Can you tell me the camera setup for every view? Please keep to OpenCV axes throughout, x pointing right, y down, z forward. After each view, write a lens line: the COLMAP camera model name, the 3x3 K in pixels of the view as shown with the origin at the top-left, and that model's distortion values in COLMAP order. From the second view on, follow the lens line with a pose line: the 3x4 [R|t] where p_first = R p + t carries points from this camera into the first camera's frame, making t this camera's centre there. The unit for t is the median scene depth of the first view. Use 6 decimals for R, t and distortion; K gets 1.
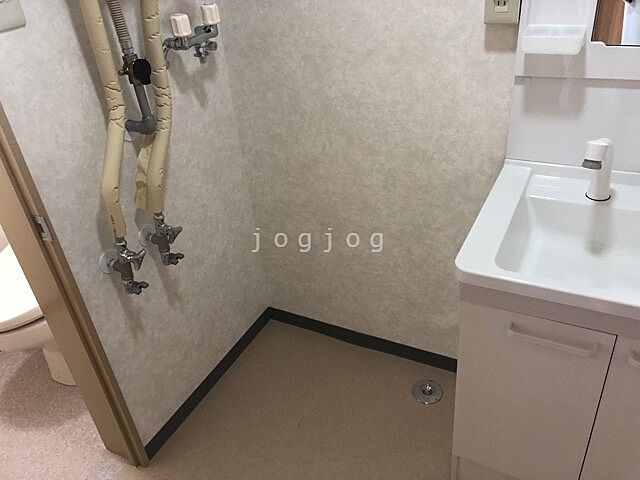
lens RADIAL K [[526.0, 0, 323.5], [0, 526.0, 242.2], [0, 0, 1]] dist [0.038107, -0.011861]
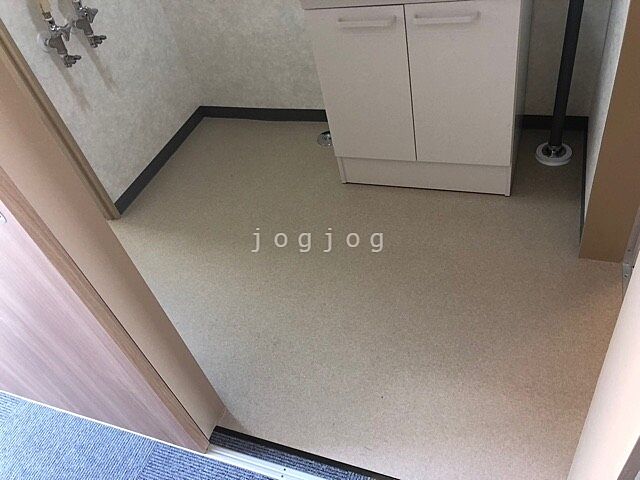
lens RADIAL K [[526.0, 0, 316.3], [0, 526.0, 239.0], [0, 0, 1]] dist [0.038107, -0.011861]
pose [[0.987896, -0.154864, 0.008835, 0.142702], [0.150177, 0.969145, 0.195463, 0.319778], [-0.038833, -0.191770, 0.980671, -0.346832]]
